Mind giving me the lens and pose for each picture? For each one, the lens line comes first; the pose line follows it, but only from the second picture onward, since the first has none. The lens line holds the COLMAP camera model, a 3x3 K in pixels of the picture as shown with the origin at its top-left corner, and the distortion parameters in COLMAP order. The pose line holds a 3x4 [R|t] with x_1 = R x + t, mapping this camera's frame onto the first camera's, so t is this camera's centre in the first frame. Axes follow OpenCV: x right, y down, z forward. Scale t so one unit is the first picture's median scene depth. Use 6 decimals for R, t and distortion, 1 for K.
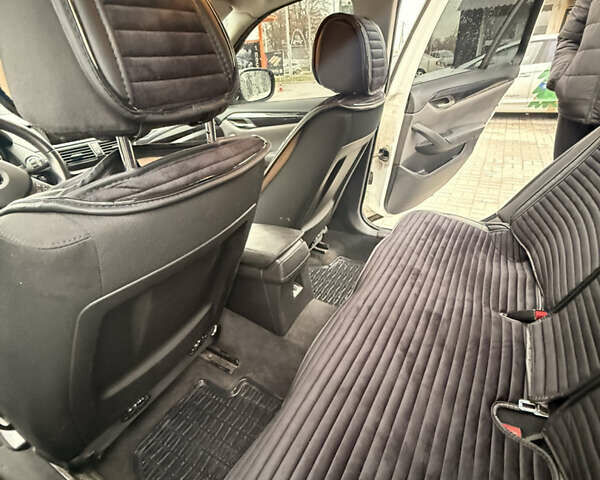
lens RADIAL K [[316.8, 0, 300.0], [0, 316.8, 240.0], [0, 0, 1]] dist [-0.001423, -0.000680]
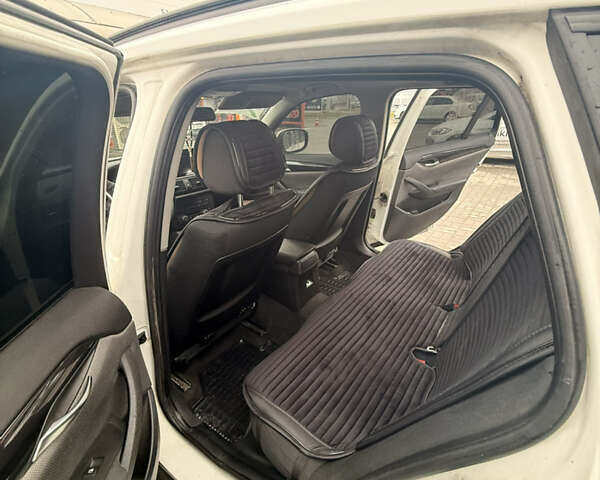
lens RADIAL K [[316.8, 0, 300.0], [0, 316.8, 240.0], [0, 0, 1]] dist [-0.001423, -0.000680]
pose [[0.993522, 0.075957, -0.084525, 0.056976], [-0.082973, 0.993103, -0.082836, 0.074819], [0.077650, 0.089313, 0.992972, -0.510700]]
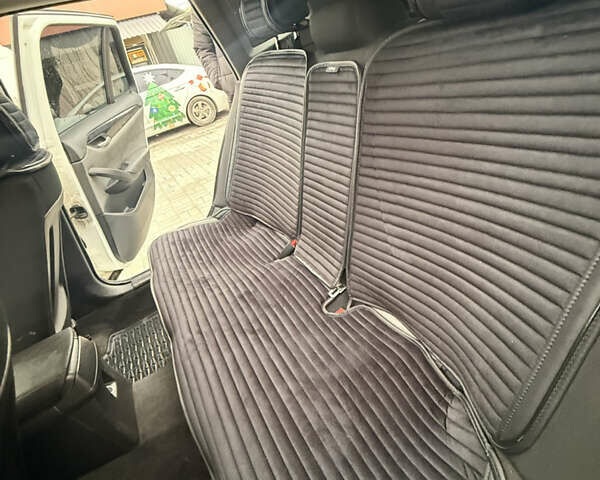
lens RADIAL K [[316.8, 0, 300.0], [0, 316.8, 240.0], [0, 0, 1]] dist [-0.001423, -0.000680]
pose [[0.491467, -0.522101, 0.697044, -0.127545], [0.589647, 0.788505, 0.174863, 0.002216], [-0.640919, 0.325071, 0.695379, 0.023970]]
